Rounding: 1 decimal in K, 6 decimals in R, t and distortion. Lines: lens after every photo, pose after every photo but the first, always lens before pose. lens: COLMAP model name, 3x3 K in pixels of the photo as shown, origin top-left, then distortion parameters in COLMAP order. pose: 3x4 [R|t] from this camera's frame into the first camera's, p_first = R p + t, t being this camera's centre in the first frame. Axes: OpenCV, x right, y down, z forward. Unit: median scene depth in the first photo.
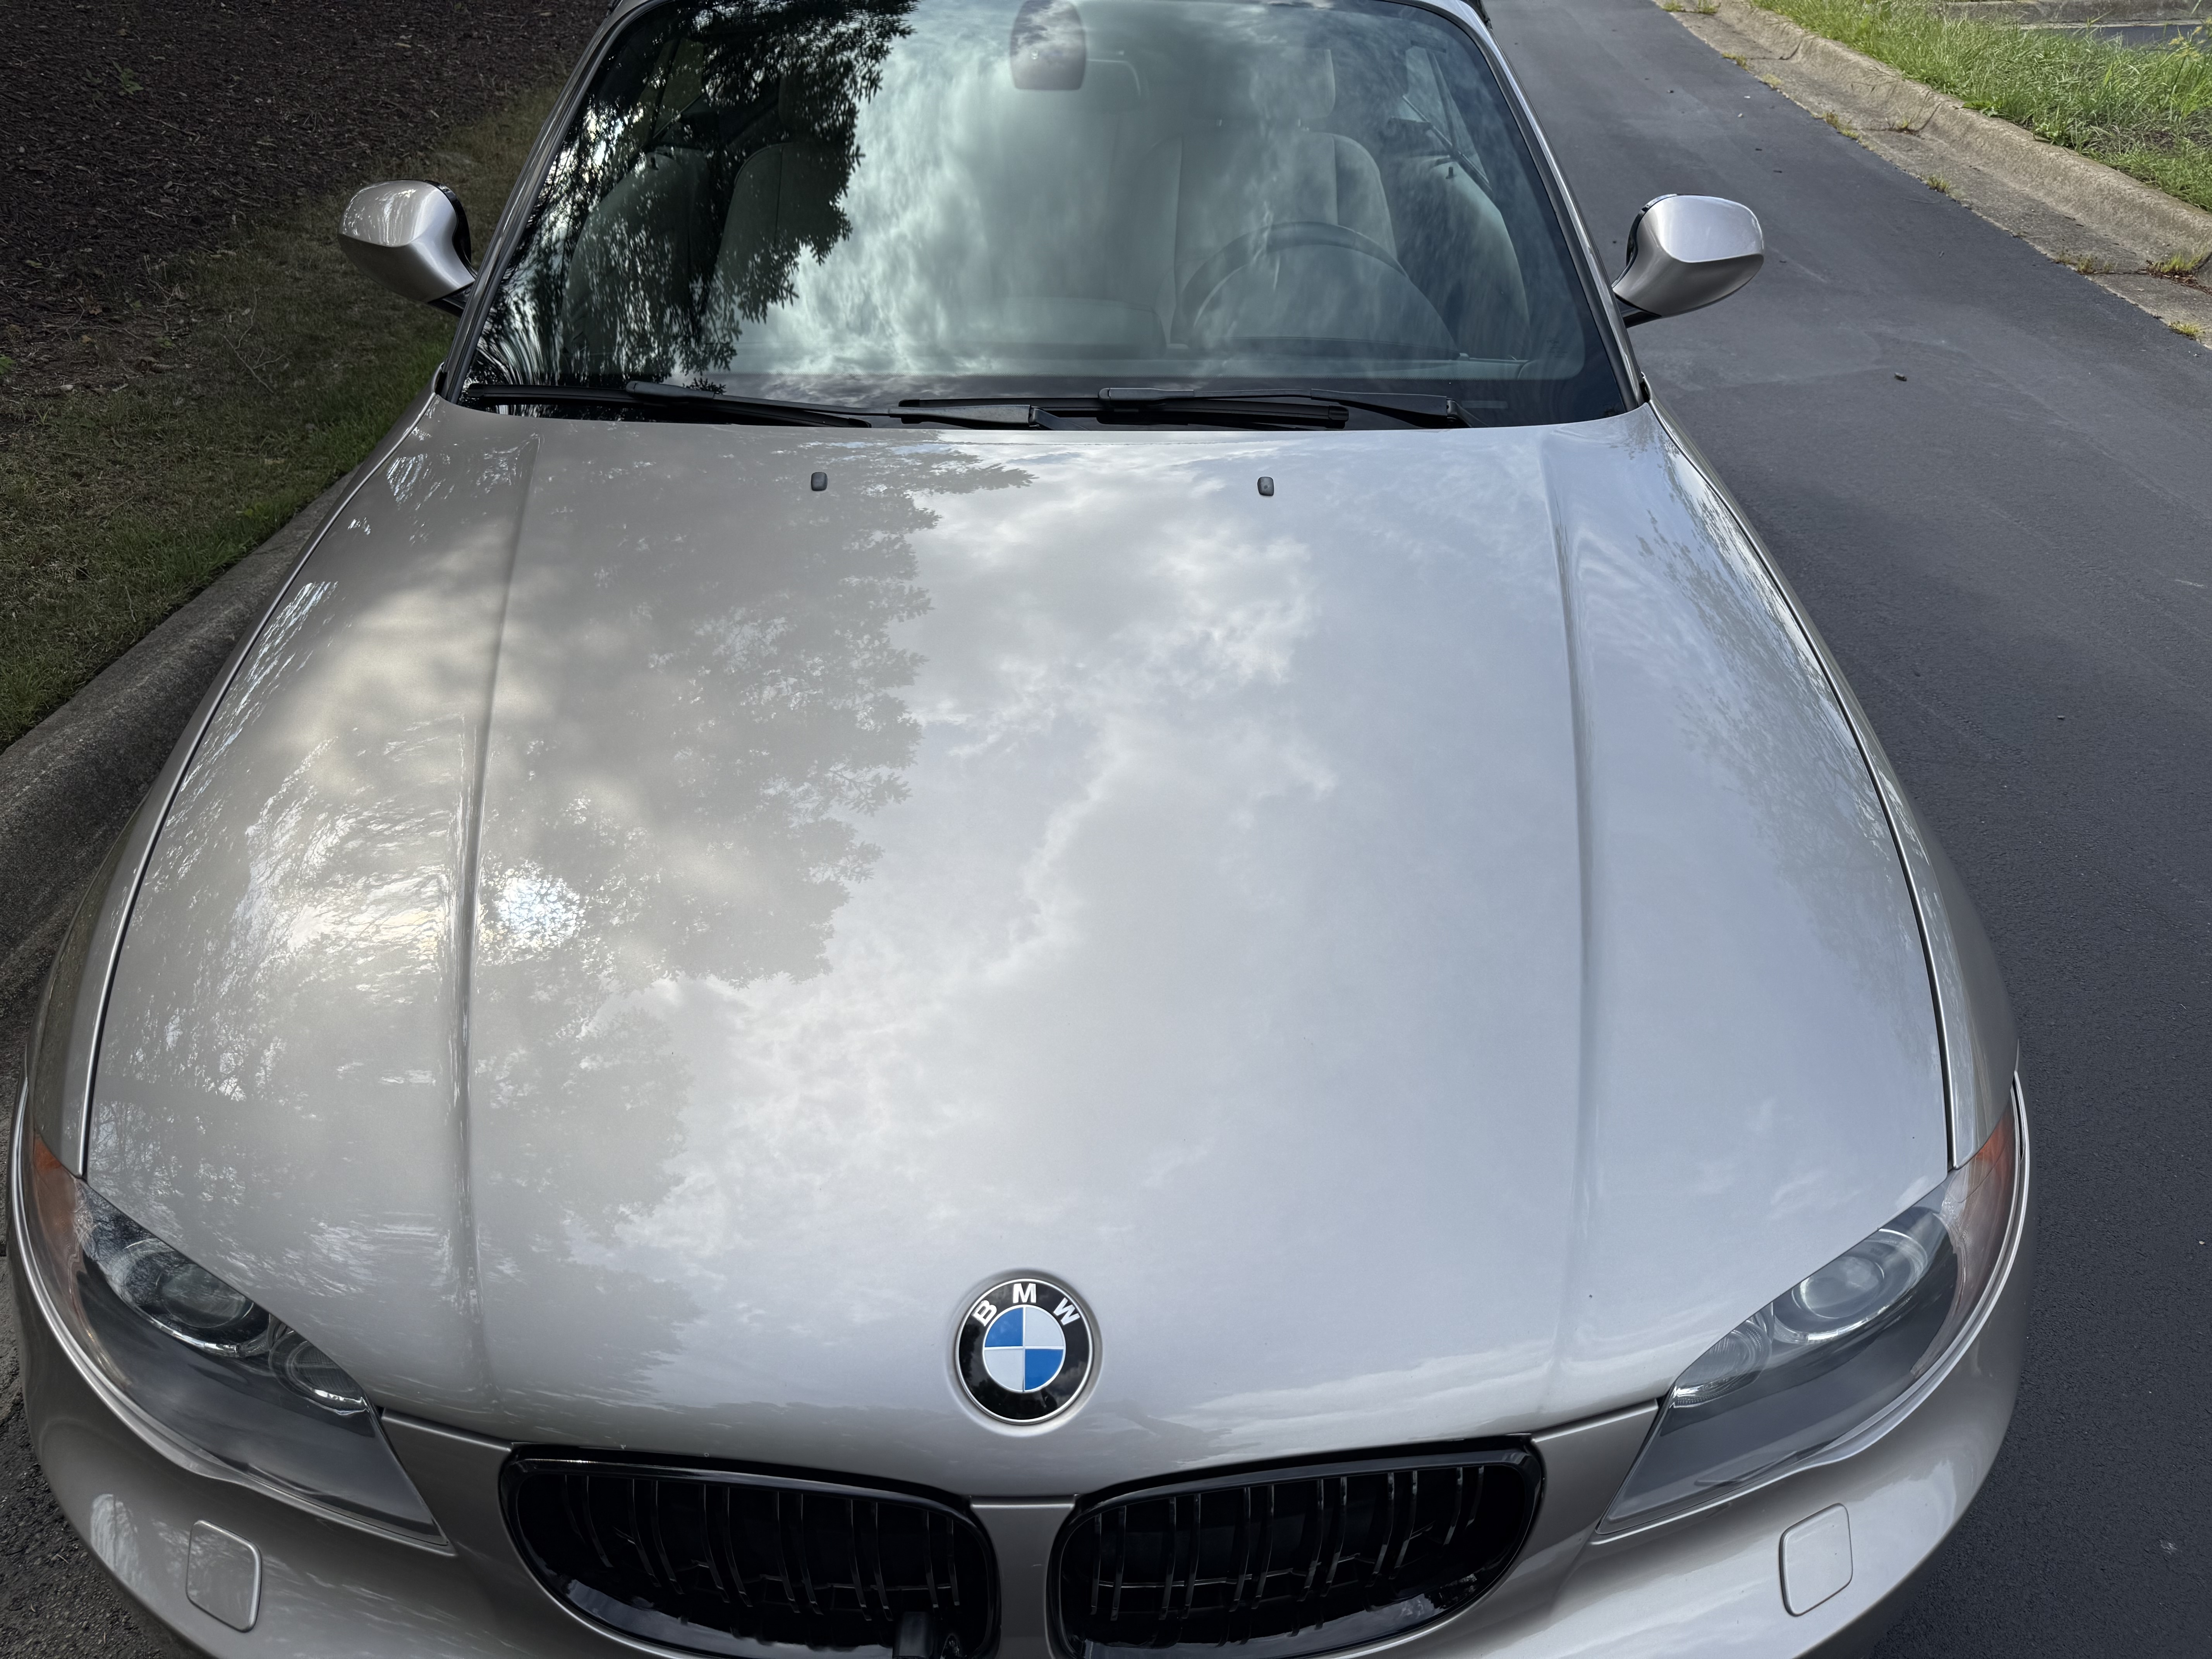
lens RADIAL K [[1581.1, 0, 1106.7], [0, 1581.1, 831.2], [0, 0, 1]] dist [-0.024851, 0.005949]
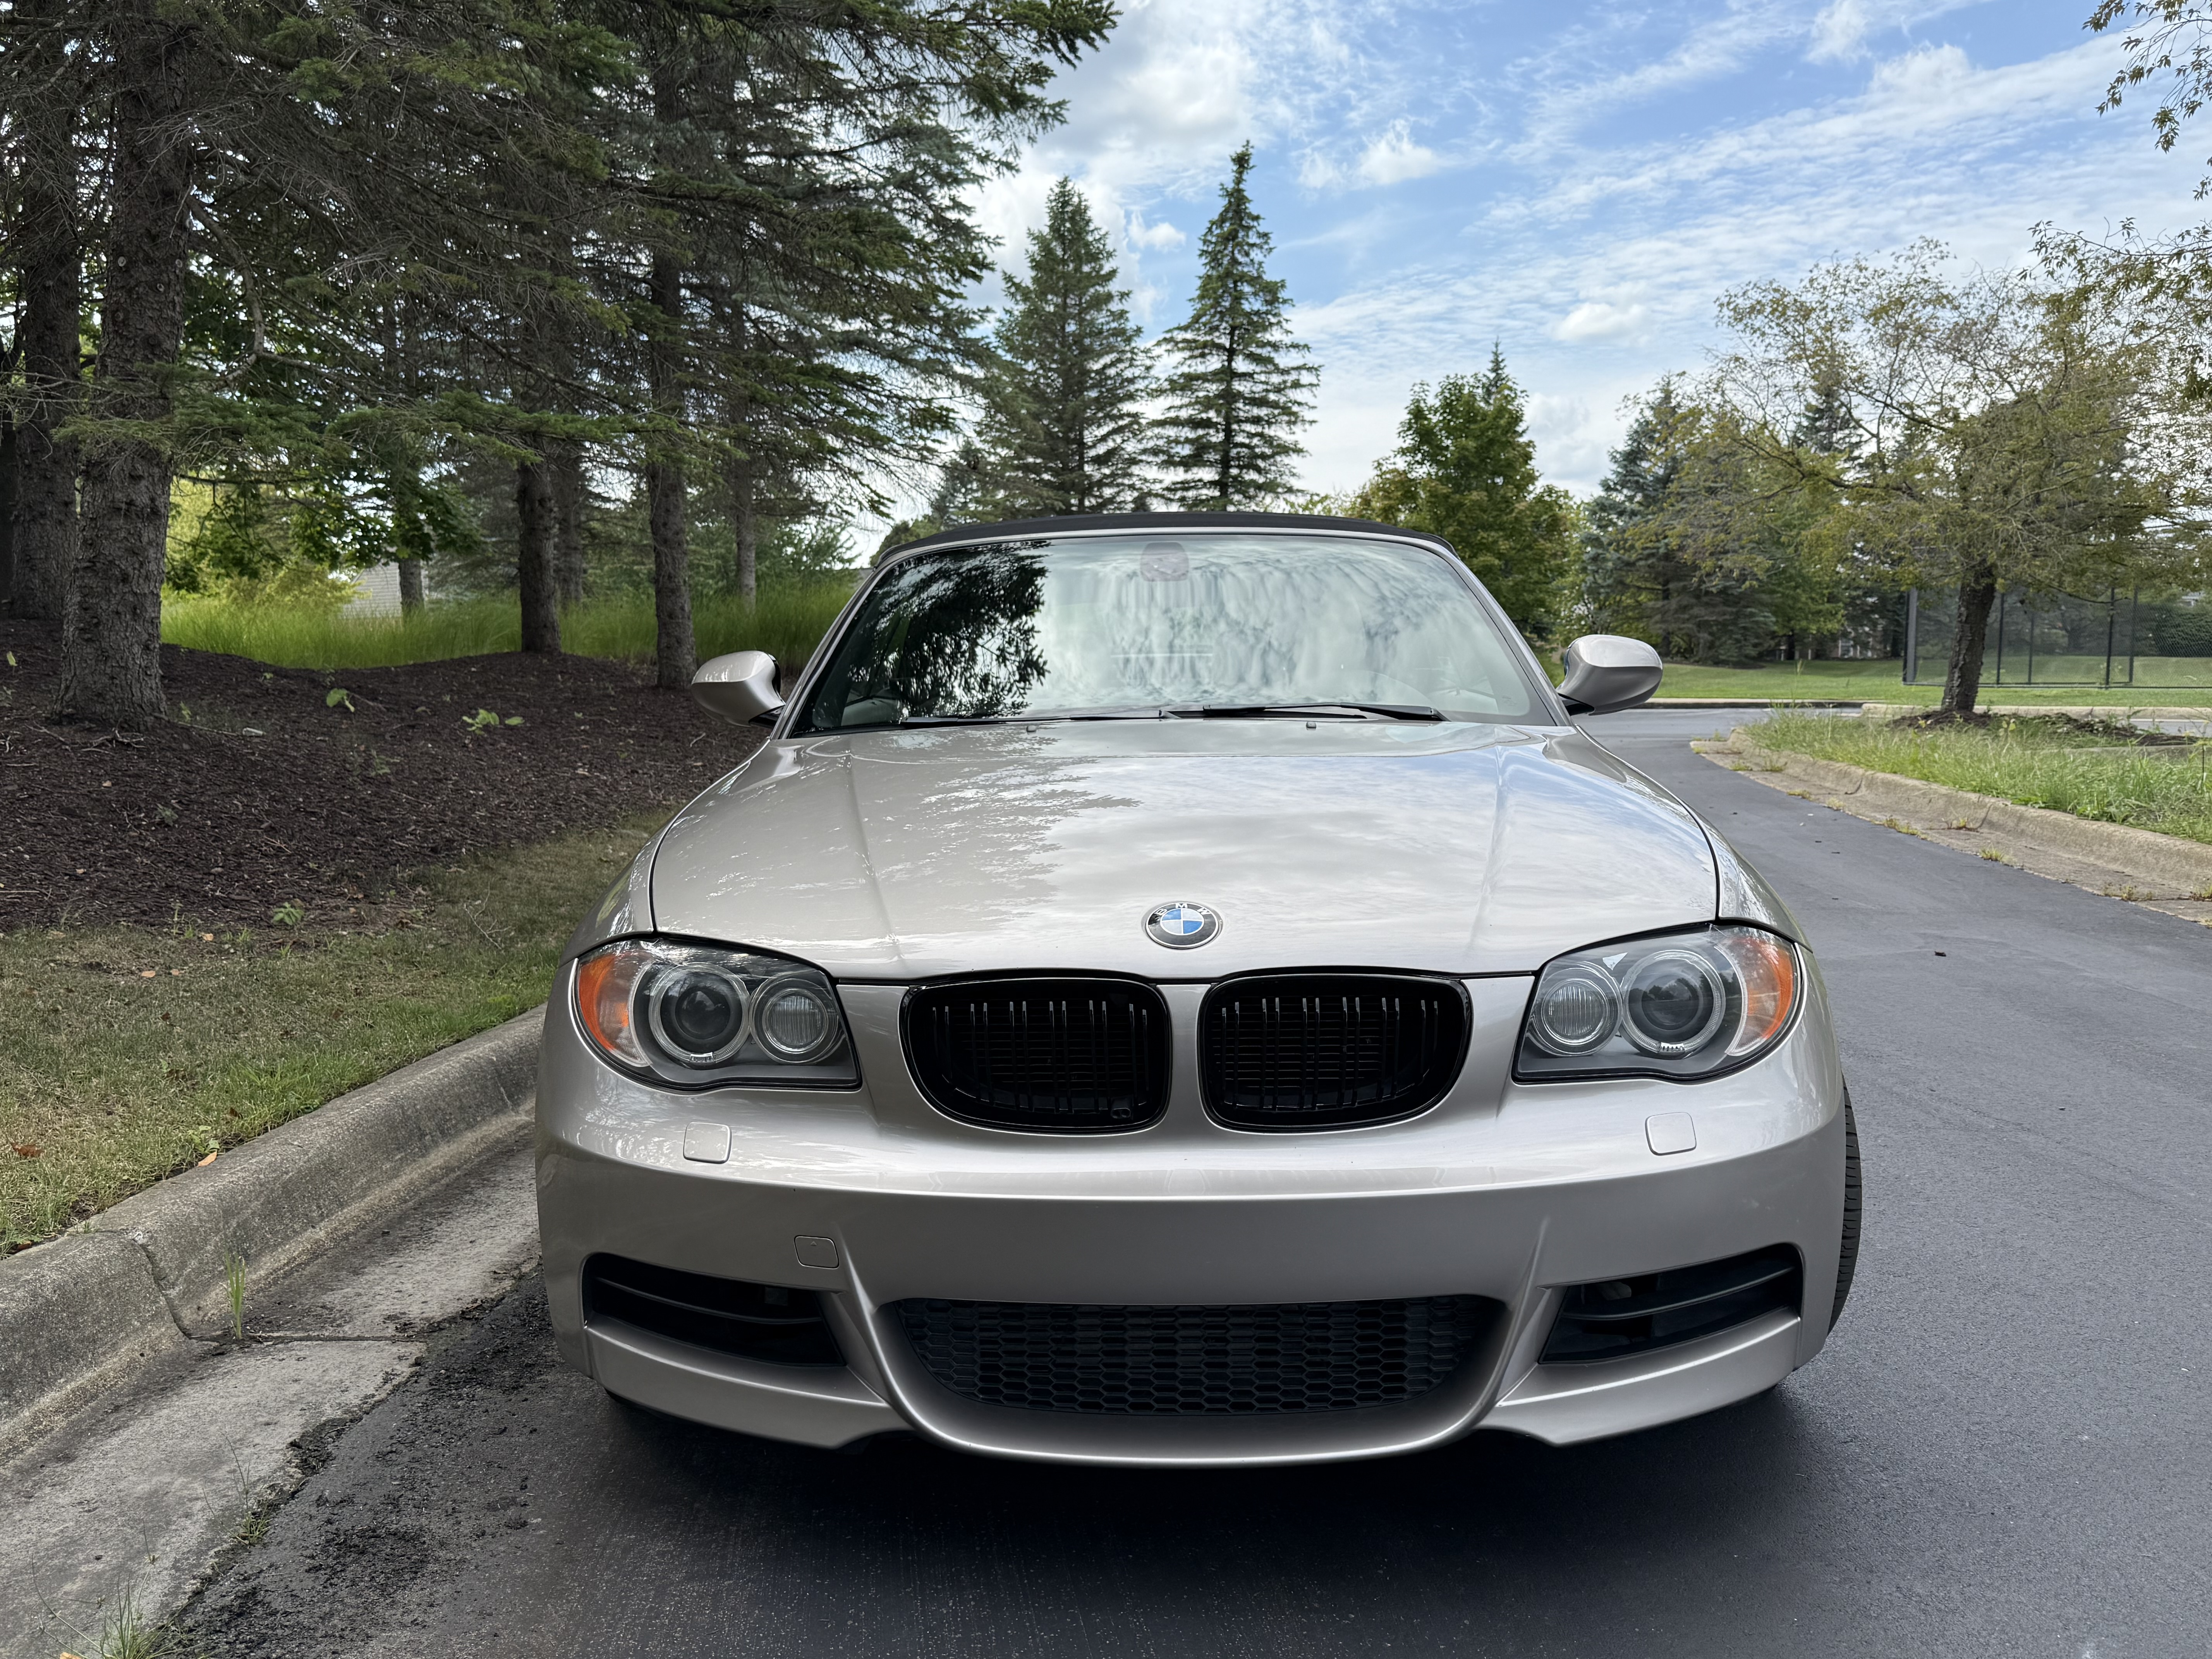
lens RADIAL K [[1866.9, 0, 1104.1], [0, 1866.9, 833.3], [0, 0, 1]] dist [0.008082, -0.013123]
pose [[0.998577, -0.022855, -0.048181, -0.006894], [-0.003210, 0.876102, -0.482116, 0.252111], [0.053231, 0.481585, 0.874782, -0.195433]]
